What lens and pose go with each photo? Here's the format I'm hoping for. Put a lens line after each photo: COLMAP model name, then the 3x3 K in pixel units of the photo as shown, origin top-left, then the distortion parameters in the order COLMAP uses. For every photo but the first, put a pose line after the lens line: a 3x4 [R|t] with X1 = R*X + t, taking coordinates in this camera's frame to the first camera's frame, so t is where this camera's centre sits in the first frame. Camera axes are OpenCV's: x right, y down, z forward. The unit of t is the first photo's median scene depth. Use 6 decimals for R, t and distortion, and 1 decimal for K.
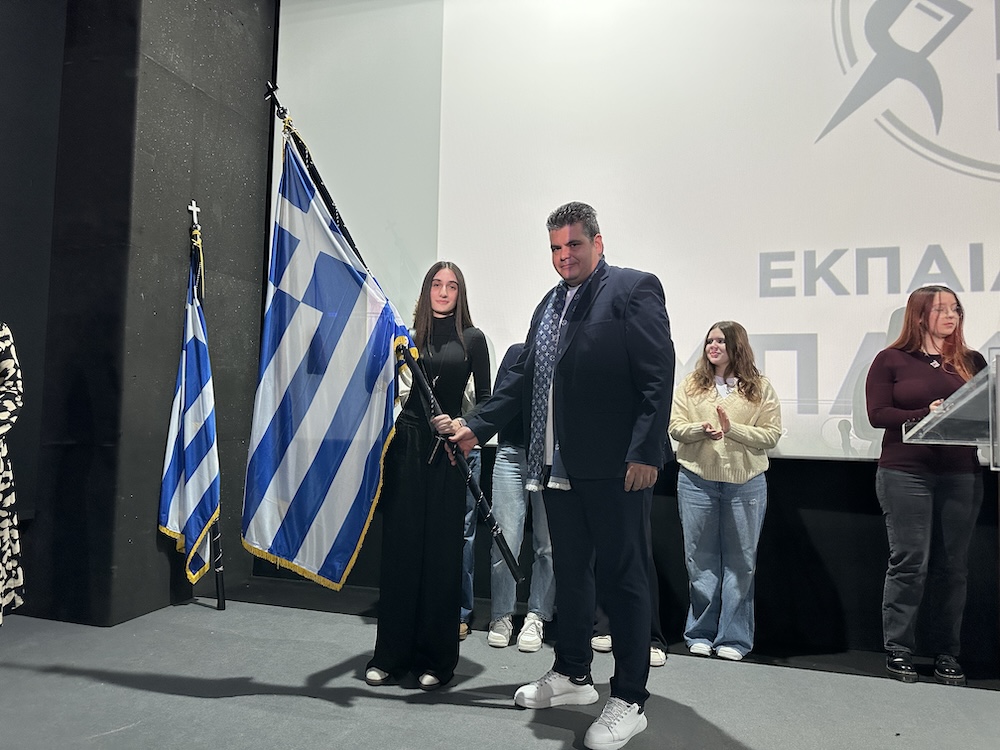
lens RADIAL K [[683.5, 0, 500.0], [0, 683.5, 375.0], [0, 0, 1]] dist [-0.002564, -0.006455]
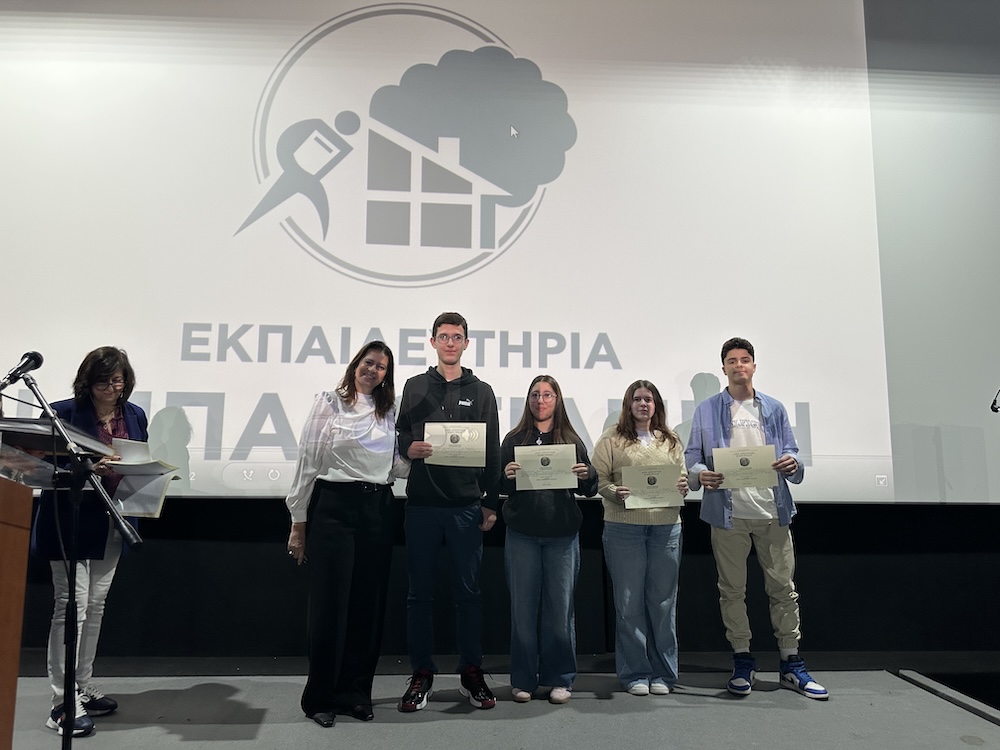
lens RADIAL K [[686.0, 0, 502.5], [0, 686.0, 379.5], [0, 0, 1]] dist [0.141629, -0.187967]
pose [[0.940124, 0.029524, 0.339552, 0.505374], [-0.009517, 0.998127, -0.060439, -0.013823], [-0.340700, 0.053589, 0.938643, -0.327489]]
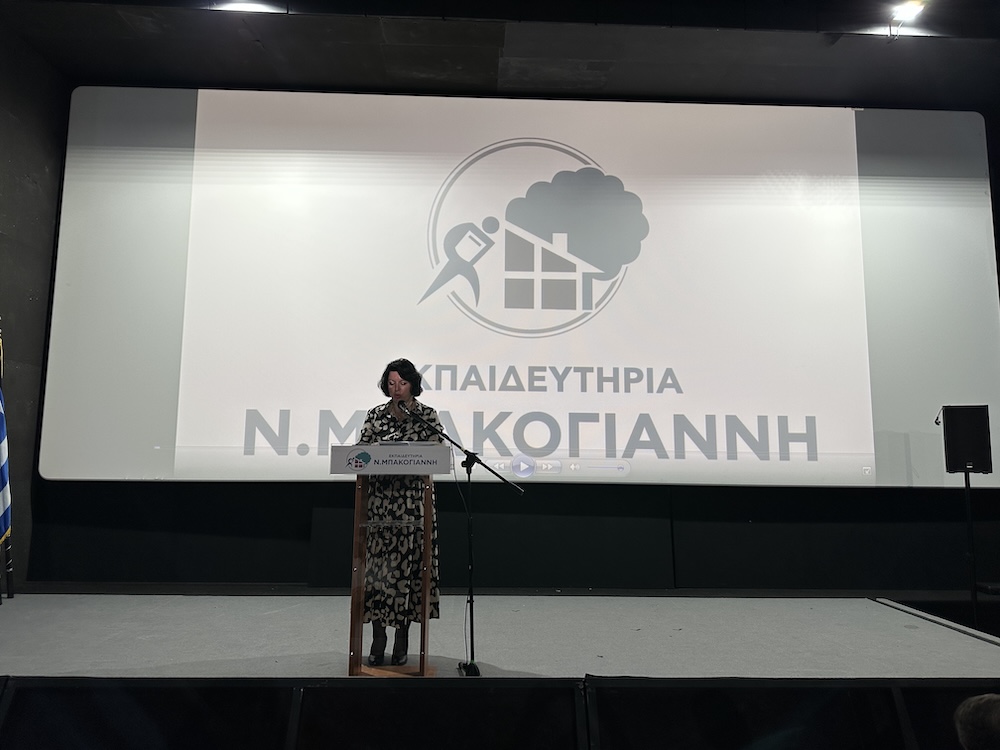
lens RADIAL K [[686.0, 0, 502.5], [0, 686.0, 379.5], [0, 0, 1]] dist [0.141629, -0.187967]
pose [[0.950311, 0.022515, 0.310486, 0.116728], [-0.006290, 0.998566, -0.053160, -0.048064], [-0.311238, 0.048566, 0.949090, -0.806693]]
